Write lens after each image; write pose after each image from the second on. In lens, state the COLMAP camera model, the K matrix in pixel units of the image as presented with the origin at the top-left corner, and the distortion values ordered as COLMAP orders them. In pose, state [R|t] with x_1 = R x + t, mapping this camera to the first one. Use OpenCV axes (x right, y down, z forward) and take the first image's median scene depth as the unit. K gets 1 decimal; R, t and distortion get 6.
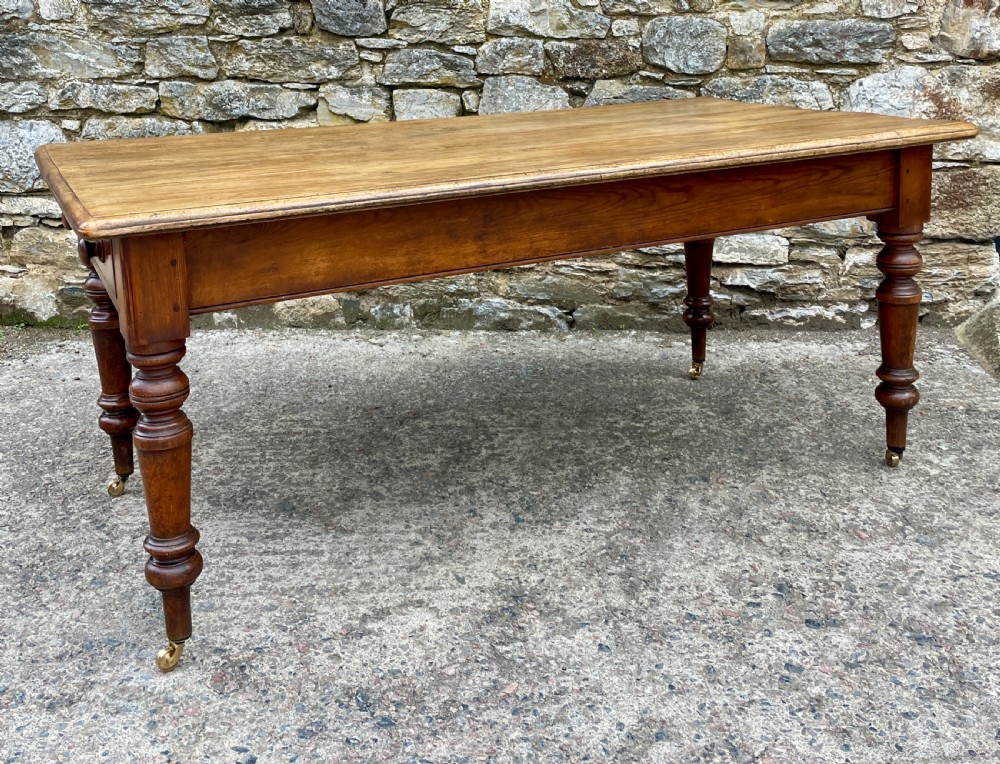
lens RADIAL K [[1093.0, 0, 482.9], [0, 1093.0, 187.0], [0, 0, 1]] dist [0.038686, 0.000000]
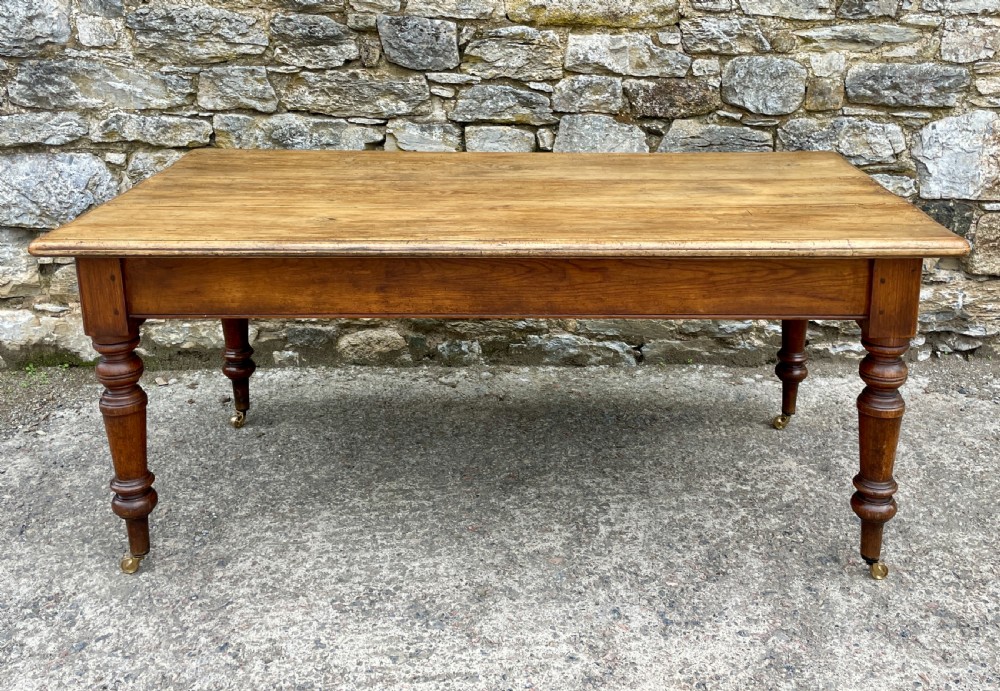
lens RADIAL K [[1006.4, 0, 534.1], [0, 1006.4, 229.0], [0, 0, 1]] dist [0.043447, 0.000000]
pose [[0.994048, -0.004798, 0.108842, -0.123932], [-0.005729, 0.995345, 0.096201, -0.088241], [-0.108797, -0.096252, 0.989393, 0.108238]]
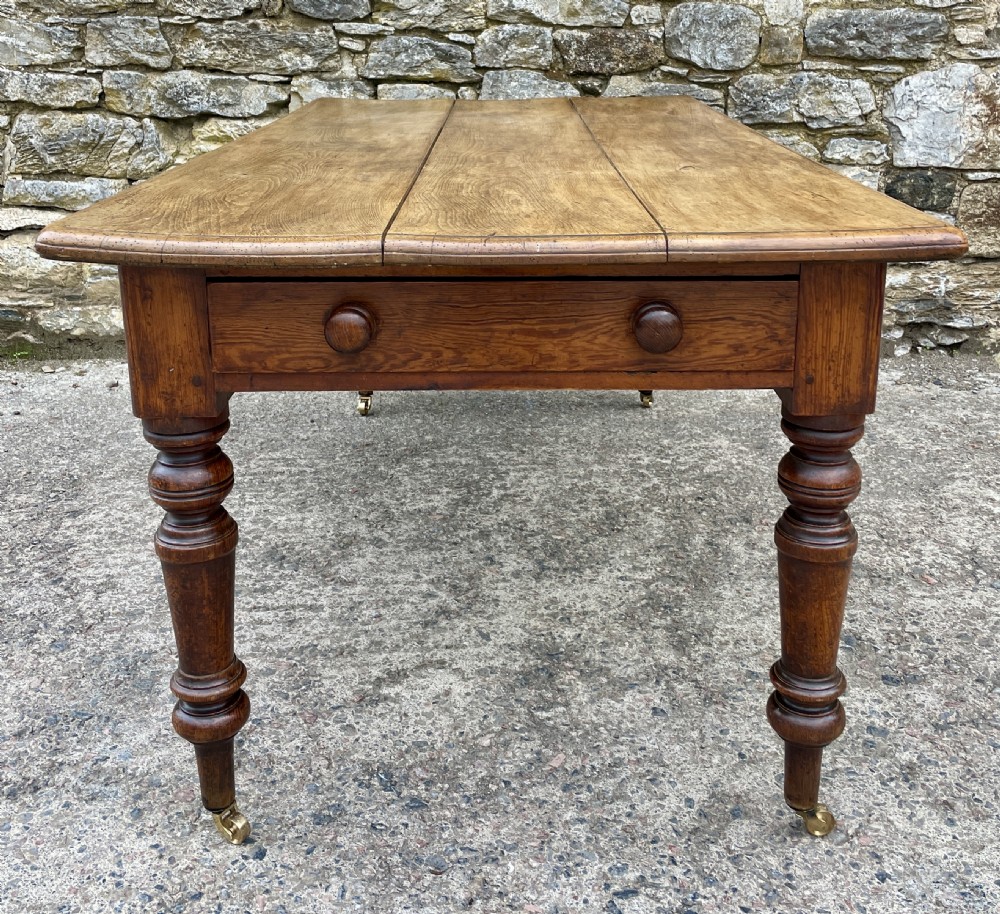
lens RADIAL K [[1155.1, 0, 506.4], [0, 1155.1, 315.0], [0, 0, 1]] dist [0.040608, 0.000000]
pose [[0.998220, 0.001863, 0.059605, -0.036264], [-0.006924, 0.996373, 0.084808, 0.015832], [-0.059231, -0.085069, 0.994613, 0.066206]]
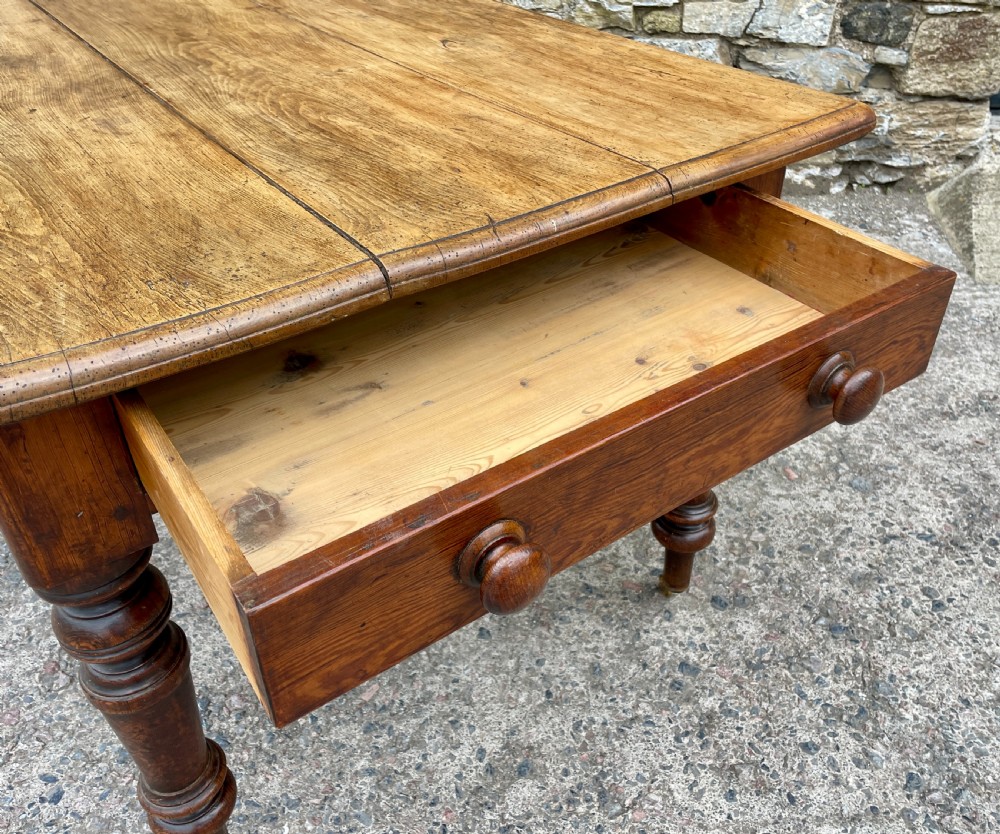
lens RADIAL K [[871.7, 0, 515.5], [0, 871.7, 395.3], [0, 0, 1]] dist [0.078639, -0.116060]
pose [[0.999947, 0.009866, 0.003044, 0.072428], [-0.010228, 0.906280, 0.422553, -0.034707], [0.001410, -0.422562, 0.906333, 0.237558]]
